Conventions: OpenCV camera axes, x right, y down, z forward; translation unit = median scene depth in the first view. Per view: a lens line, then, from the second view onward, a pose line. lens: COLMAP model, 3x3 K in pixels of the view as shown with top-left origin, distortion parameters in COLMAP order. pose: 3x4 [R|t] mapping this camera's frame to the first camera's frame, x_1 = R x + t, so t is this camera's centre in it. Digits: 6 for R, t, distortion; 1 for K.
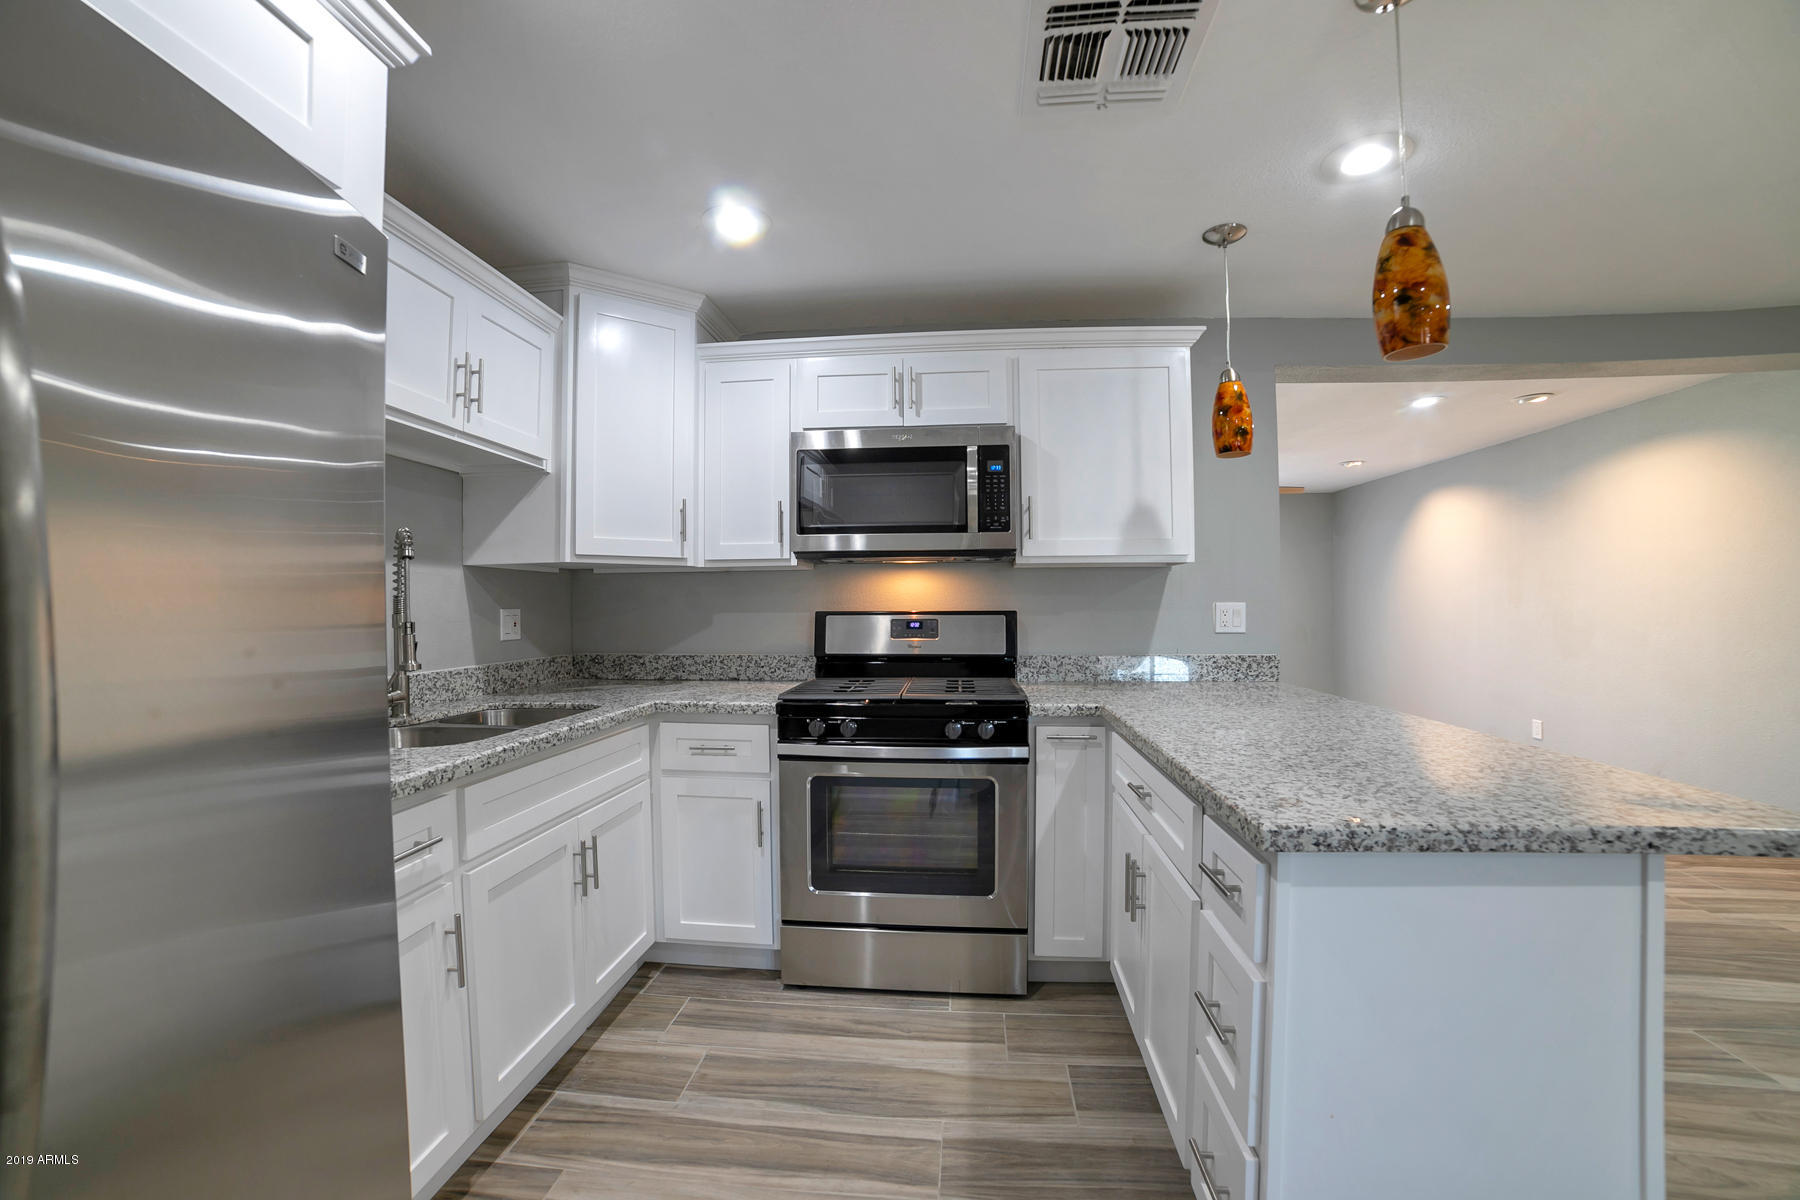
lens RADIAL K [[753.0, 0, 892.5], [0, 753.0, 598.0], [0, 0, 1]] dist [-0.067369, 0.011531]
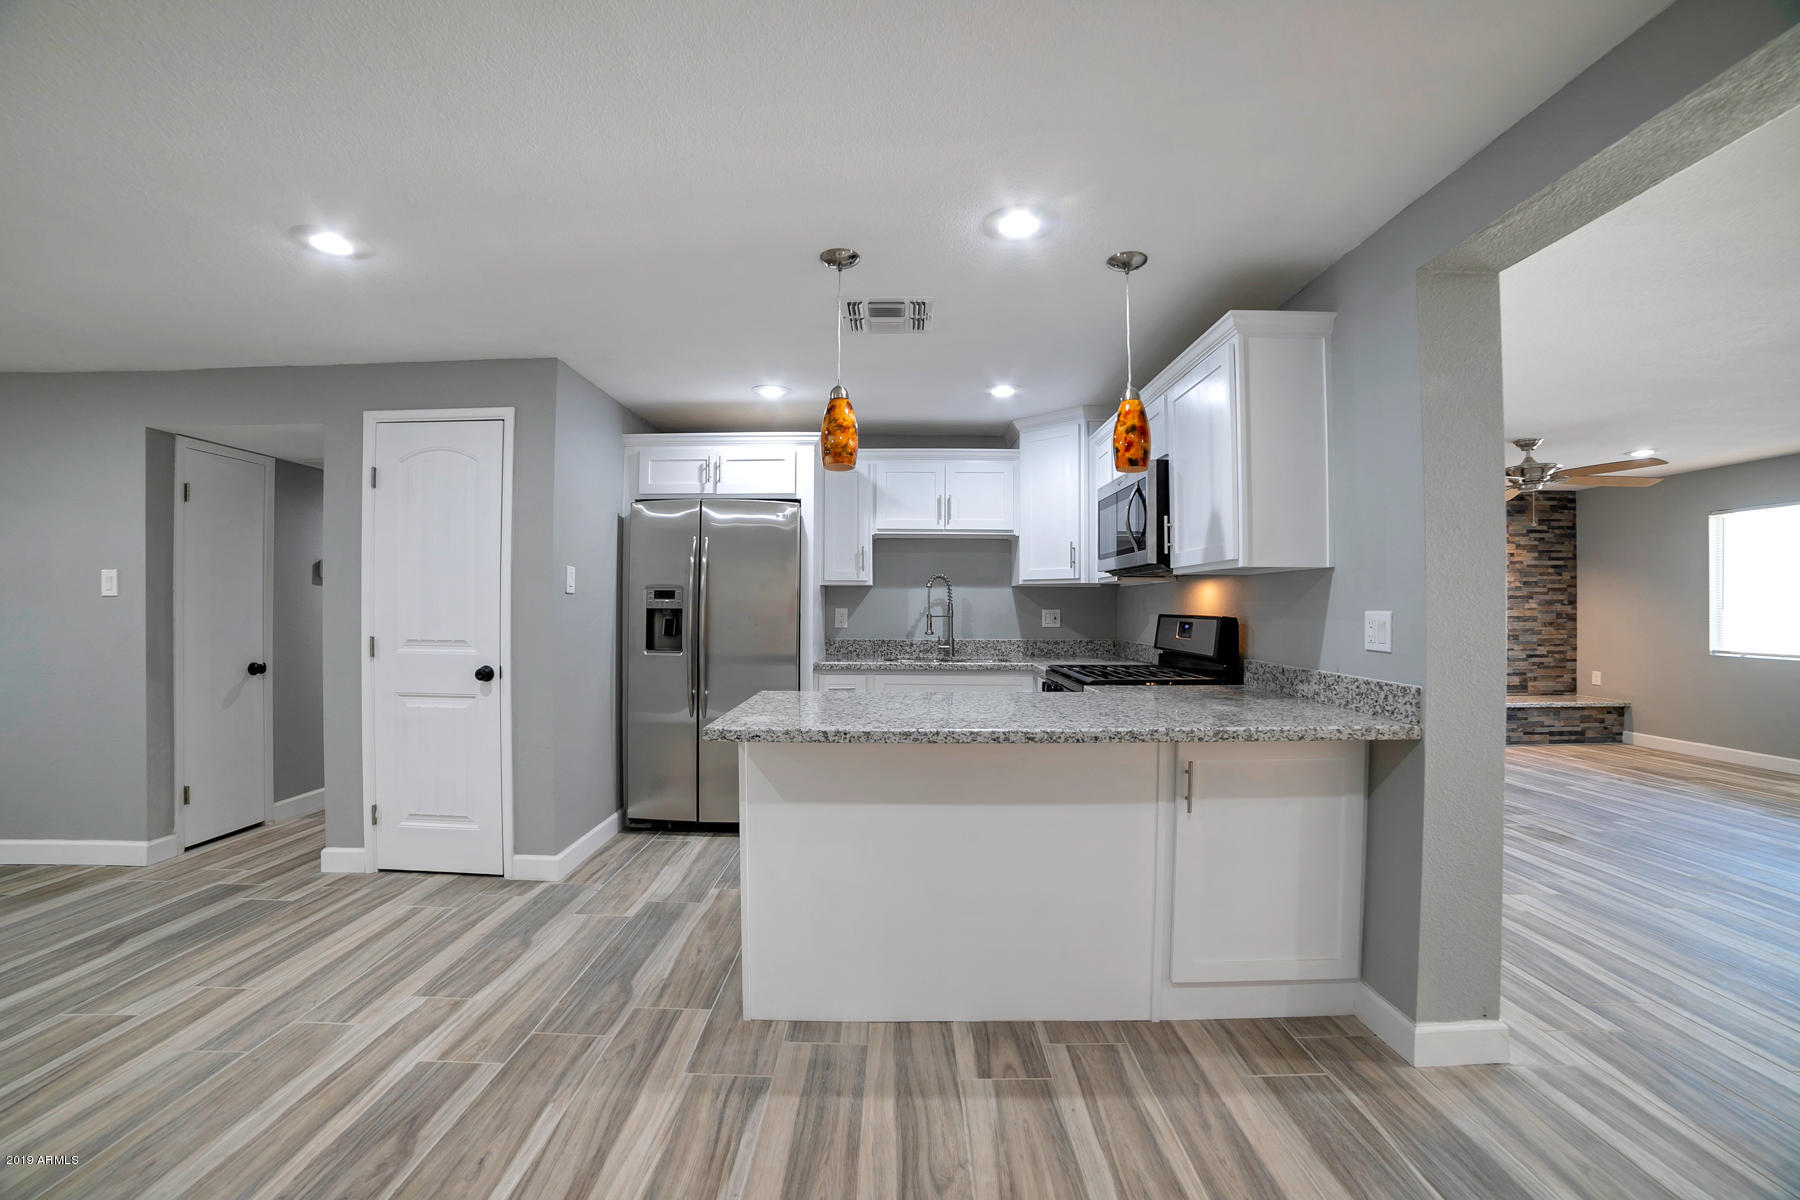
lens RADIAL K [[753.0, 0, 880.2], [0, 753.0, 606.1], [0, 0, 1]] dist [-0.067369, 0.011531]
pose [[0.069623, 0.006211, -0.997554, 1.400545], [0.007126, 0.999952, 0.006724, -0.009821], [0.997548, -0.007577, 0.069576, 0.528667]]
